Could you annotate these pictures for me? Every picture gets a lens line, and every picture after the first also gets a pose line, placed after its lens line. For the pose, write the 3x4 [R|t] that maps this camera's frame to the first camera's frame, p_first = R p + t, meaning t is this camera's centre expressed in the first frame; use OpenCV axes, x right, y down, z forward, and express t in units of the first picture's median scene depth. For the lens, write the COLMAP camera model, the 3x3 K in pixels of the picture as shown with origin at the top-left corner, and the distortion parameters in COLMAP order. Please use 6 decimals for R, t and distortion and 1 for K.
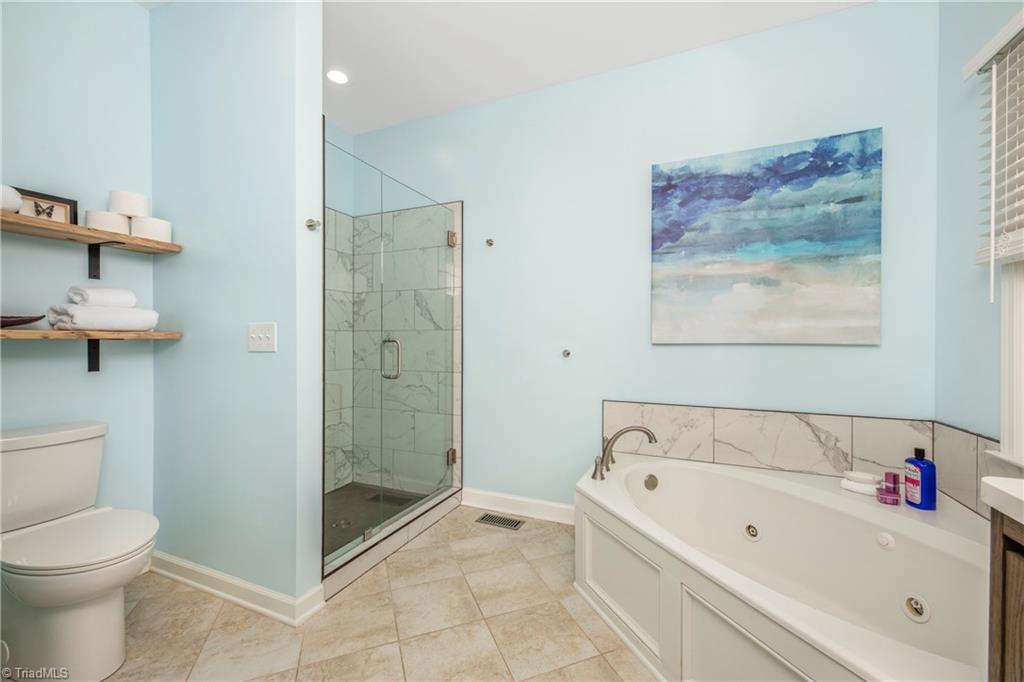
lens RADIAL K [[407.9, 0, 514.5], [0, 407.9, 343.0], [0, 0, 1]] dist [0.006153, -0.000266]
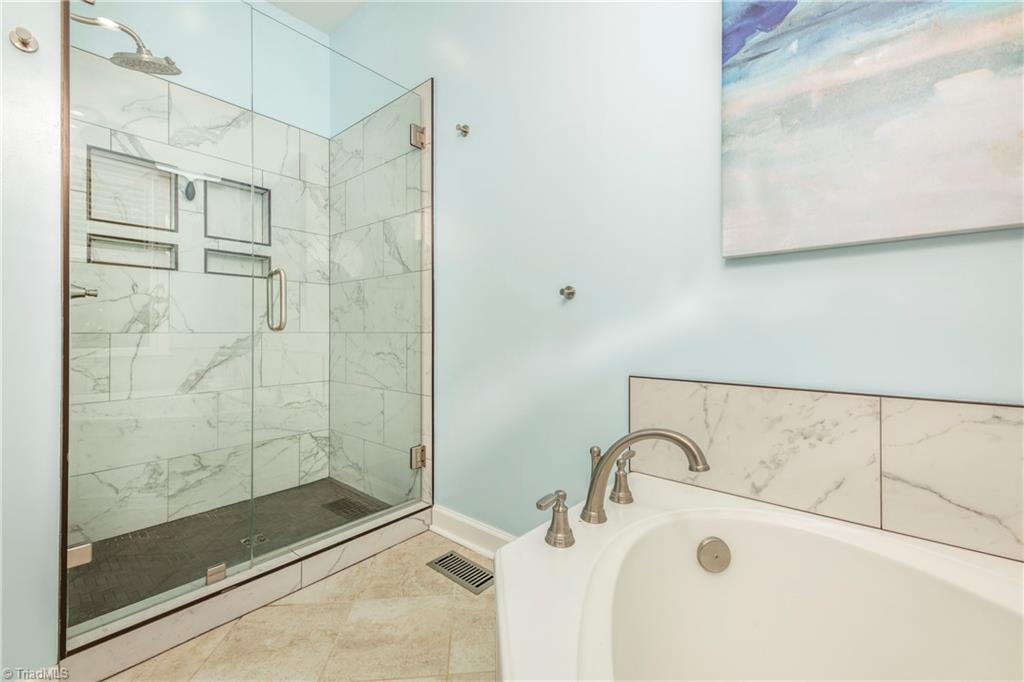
lens RADIAL K [[417.9, 0, 512.6], [0, 417.9, 328.7], [0, 0, 1]] dist [0.000676, -0.000244]
pose [[0.958854, -0.003848, -0.283873, 0.249734], [0.001486, 0.999962, -0.008534, 0.092645], [0.283895, 0.007760, 0.958824, 0.484795]]
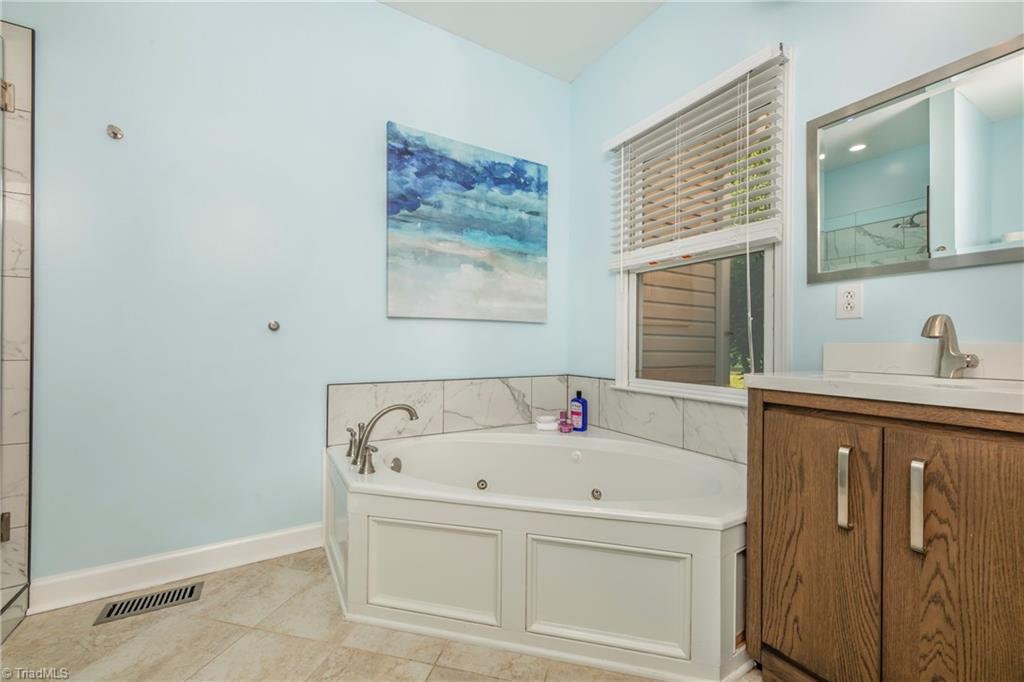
lens RADIAL K [[407.9, 0, 514.5], [0, 407.9, 343.0], [0, 0, 1]] dist [0.006153, -0.000266]
pose [[0.579760, 0.001868, 0.814785, -0.254666], [-0.001184, 0.999998, -0.001450, 0.064871], [-0.814787, -0.000124, 0.579761, 0.250350]]
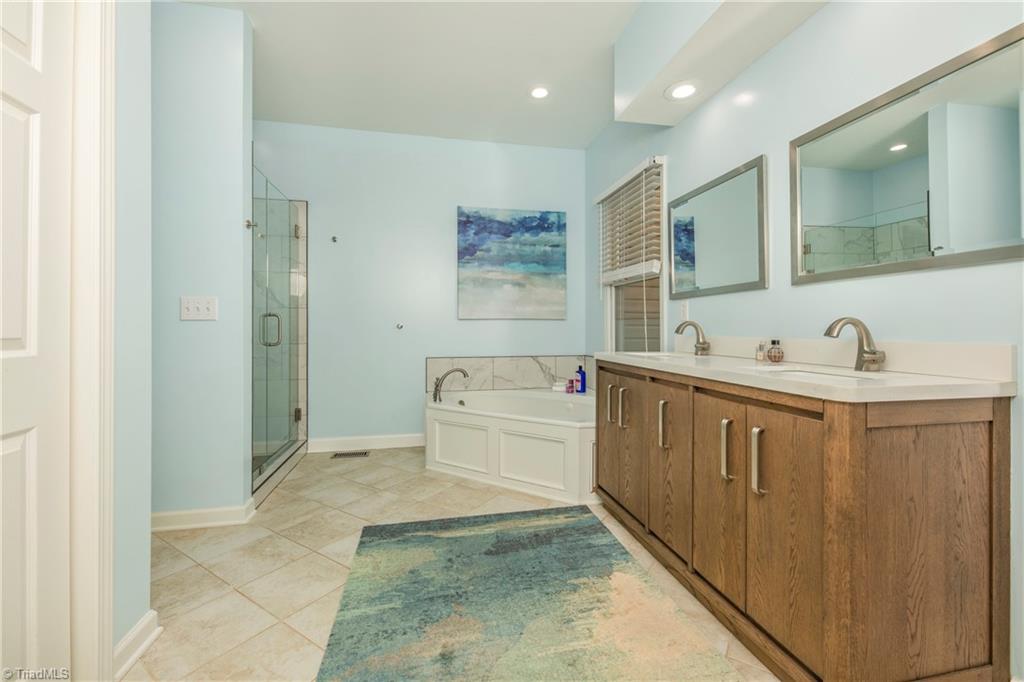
lens RADIAL K [[417.9, 0, 512.6], [0, 417.9, 328.7], [0, 0, 1]] dist [0.000676, -0.000244]
pose [[0.815881, -0.005050, 0.578197, -0.444885], [0.006749, 0.999977, -0.000790, 0.043160], [-0.578180, 0.004546, 0.815897, -0.456177]]
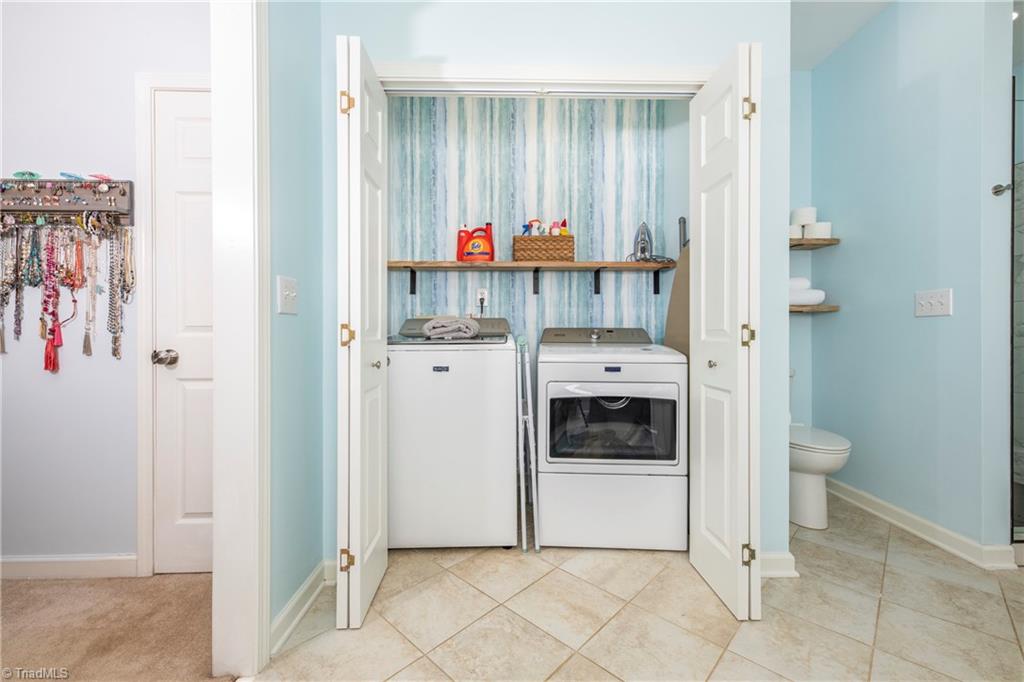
lens RADIAL K [[415.2, 0, 514.3], [0, 415.2, 334.5], [0, 0, 1]] dist [0.000582, -0.000001]
pose [[0.416265, -0.001528, -0.909242, -0.041846], [0.000753, 0.999999, -0.001335, 0.057315], [0.909243, -0.000129, 0.416265, -0.415467]]
